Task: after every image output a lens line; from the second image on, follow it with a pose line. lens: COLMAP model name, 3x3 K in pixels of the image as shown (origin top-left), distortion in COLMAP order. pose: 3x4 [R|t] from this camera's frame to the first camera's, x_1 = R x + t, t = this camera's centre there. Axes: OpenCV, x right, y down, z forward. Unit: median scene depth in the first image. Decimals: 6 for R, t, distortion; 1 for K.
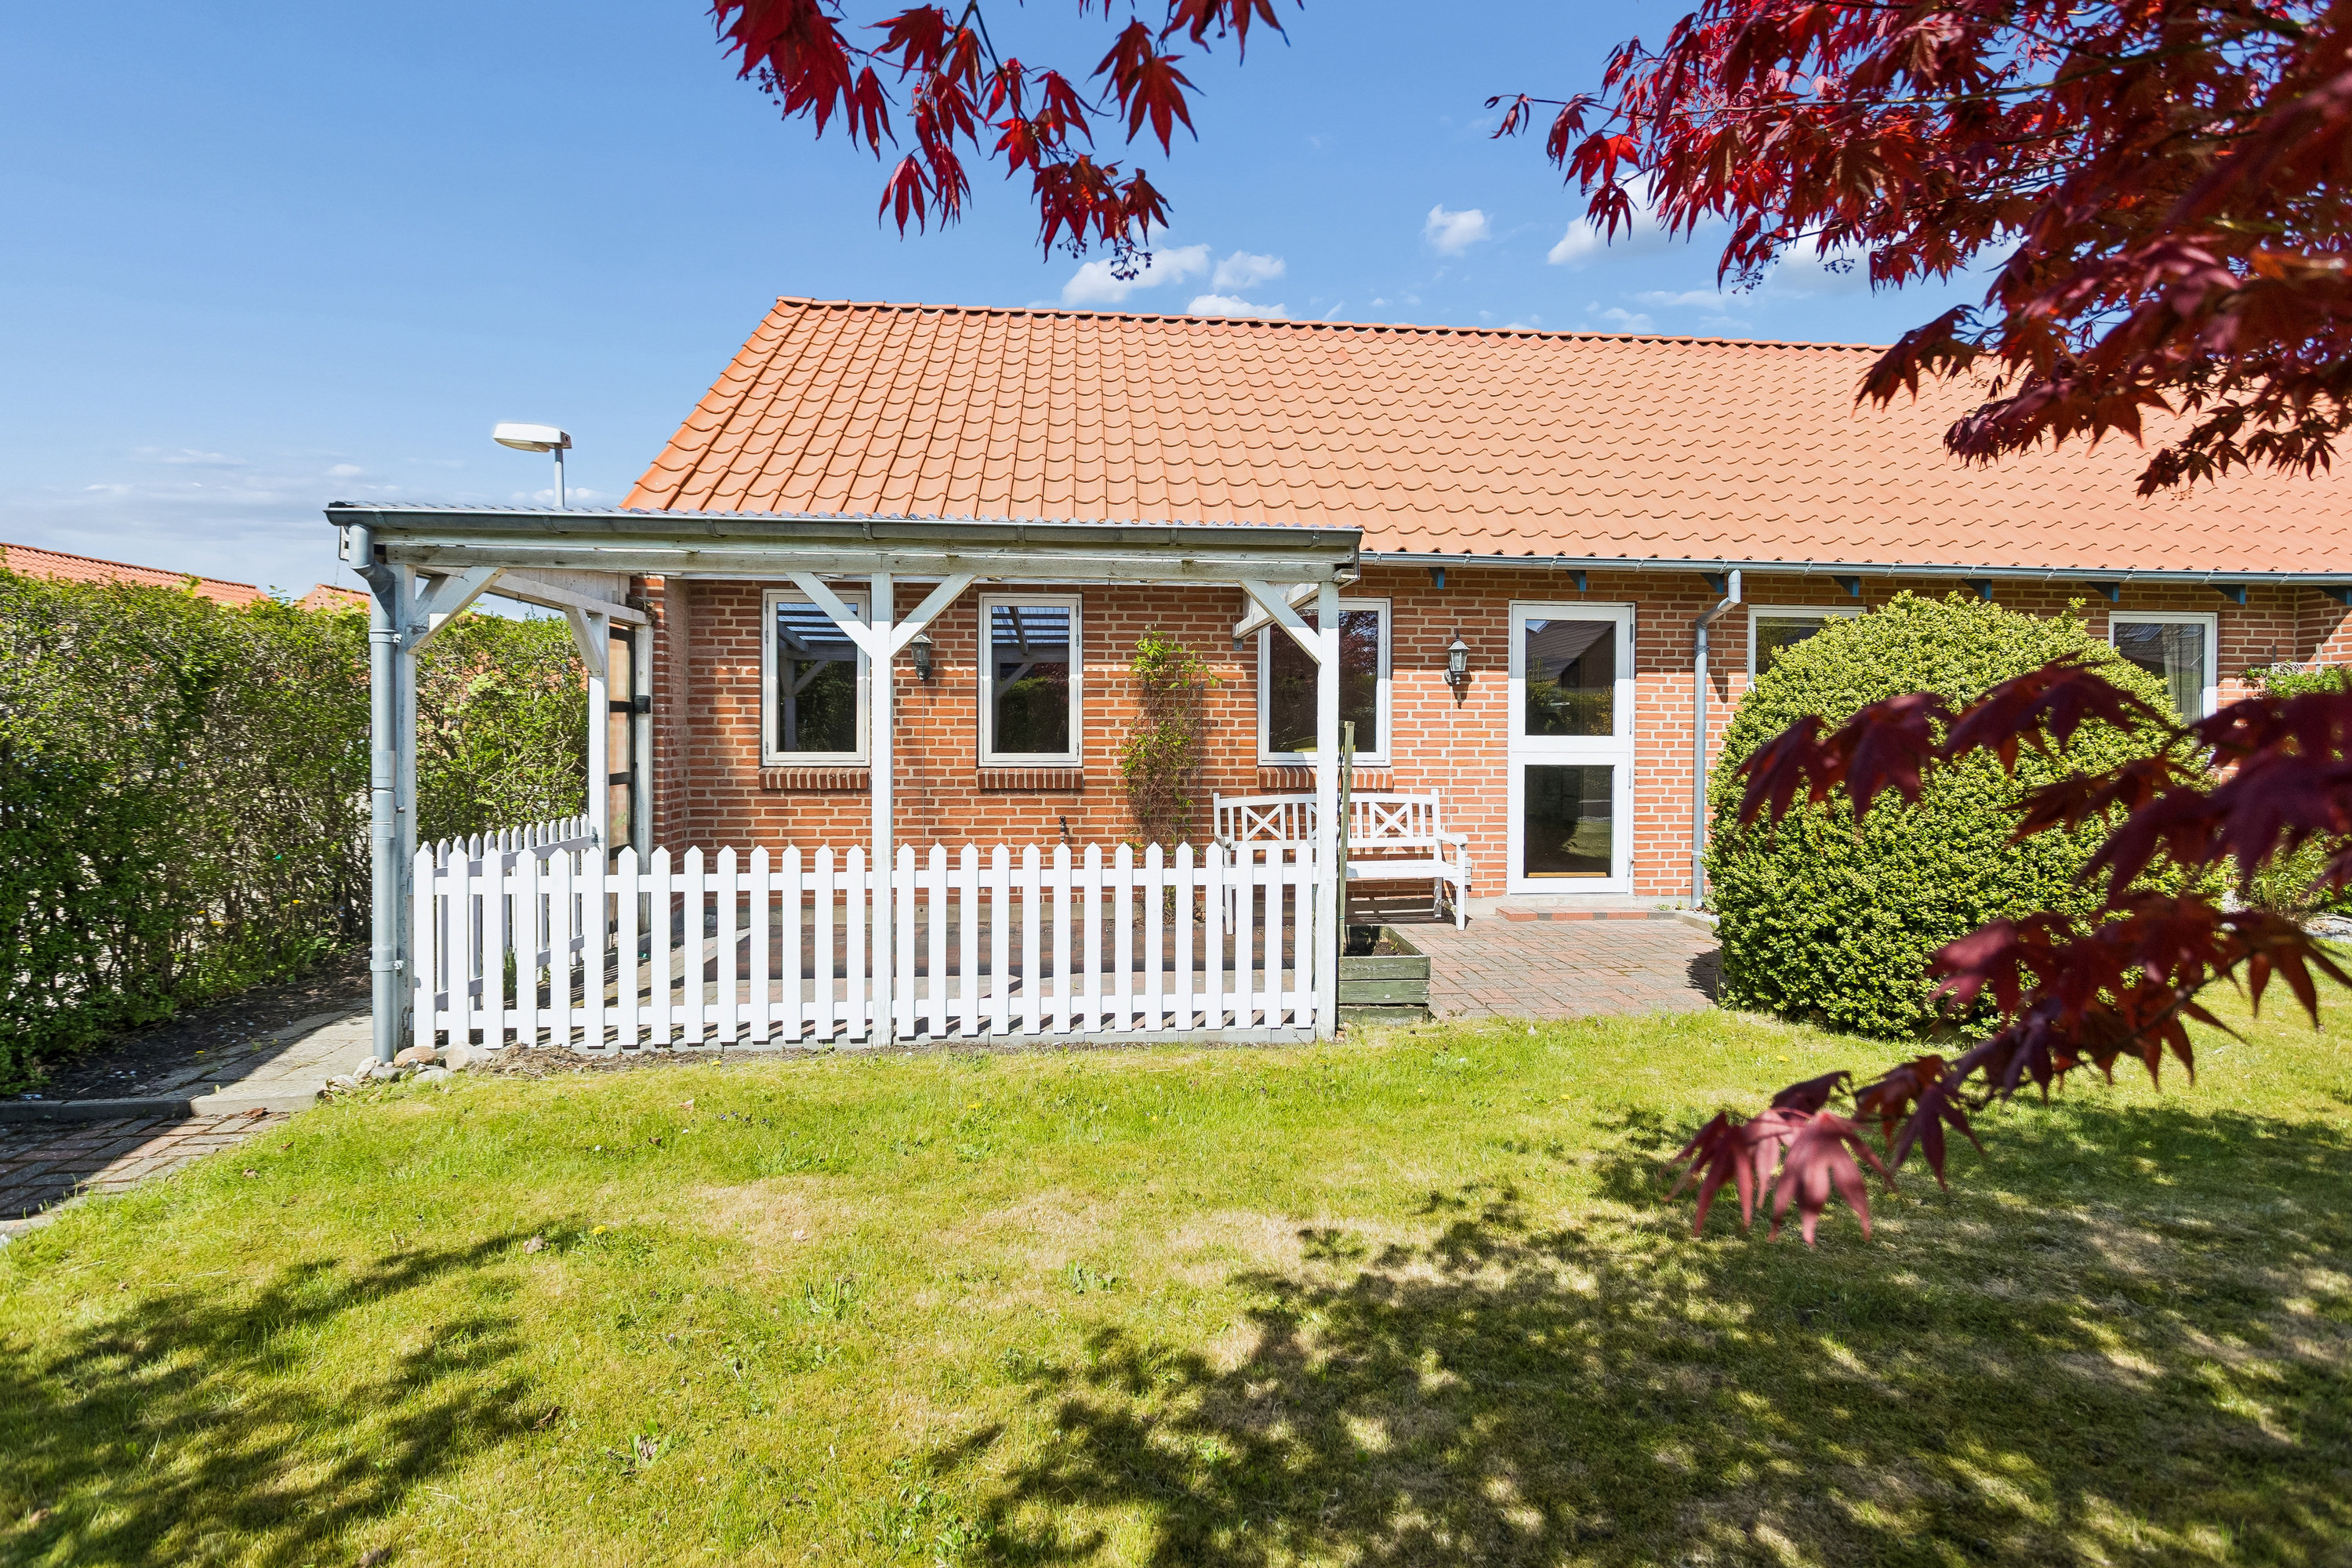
lens RADIAL K [[1105.3, 0, 1148.8], [0, 1105.3, 770.9], [0, 0, 1]] dist [-0.003730, 0.001136]
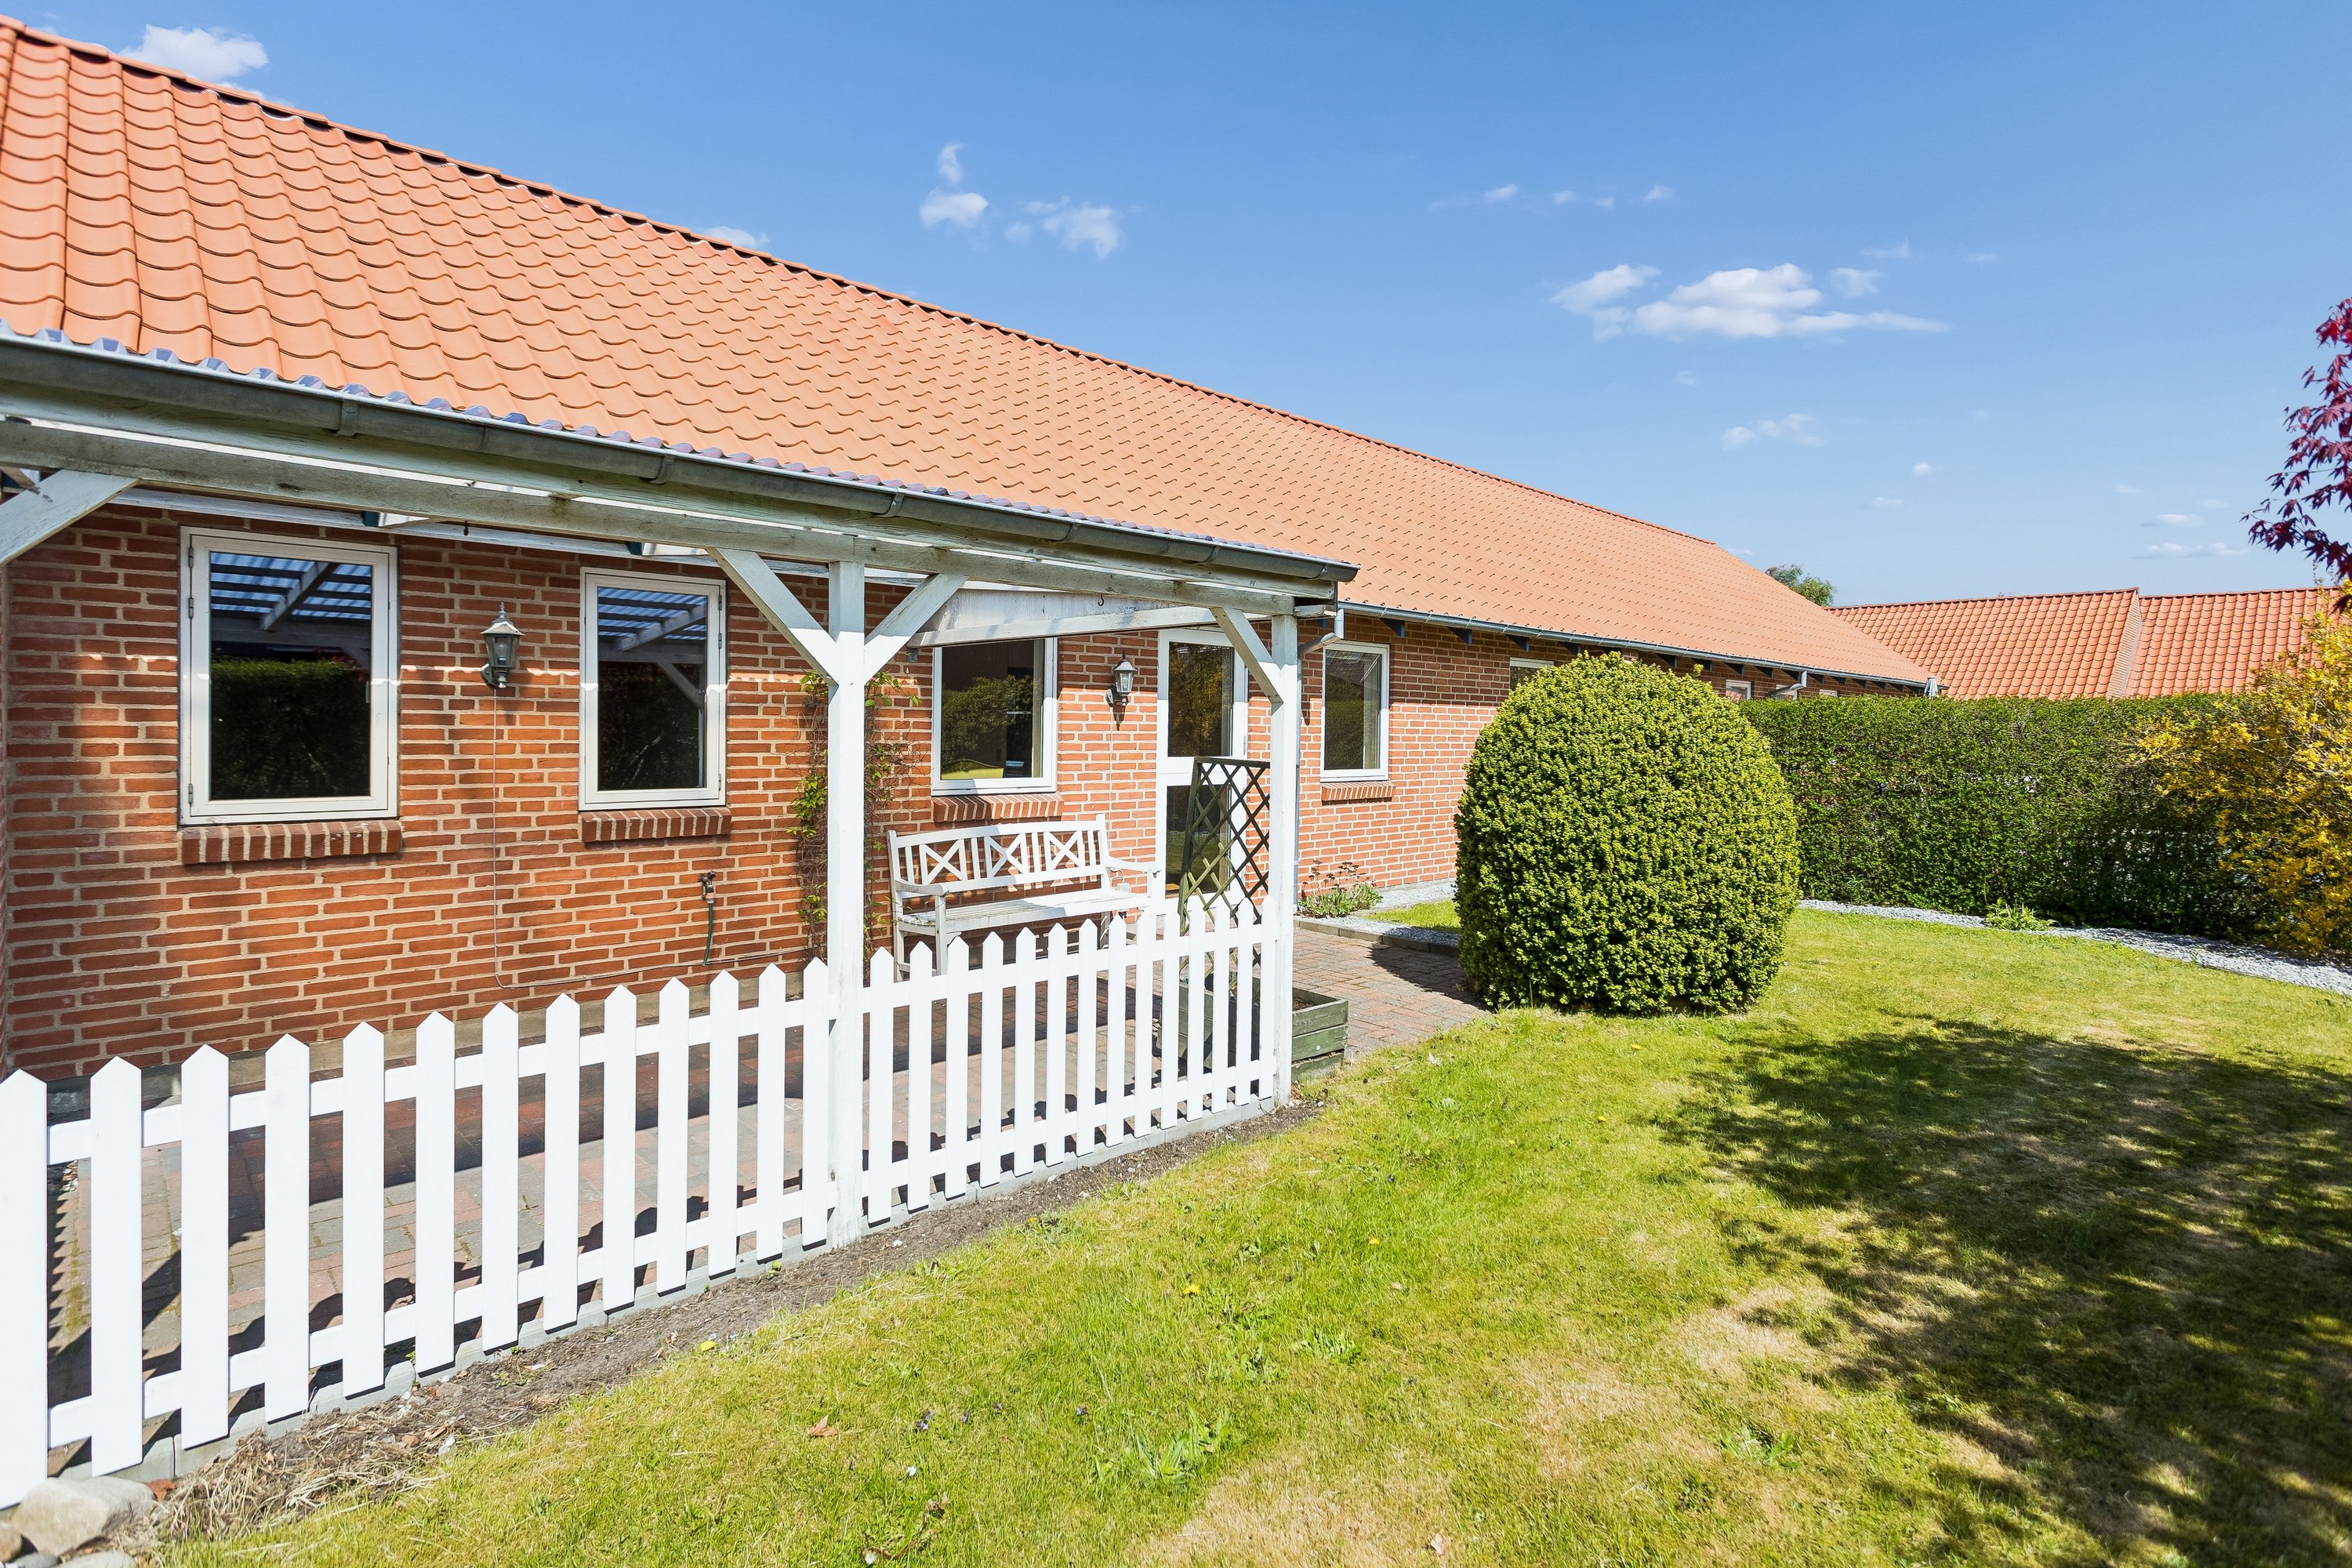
lens RADIAL K [[1150.2, 0, 1180.2], [0, 1150.2, 756.4], [0, 0, 1]] dist [0.004060, -0.000307]
pose [[0.780740, -0.010905, 0.624761, -0.317196], [0.015218, 0.999883, -0.001565, -0.032006], [-0.624671, 0.010729, 0.780815, 0.181517]]
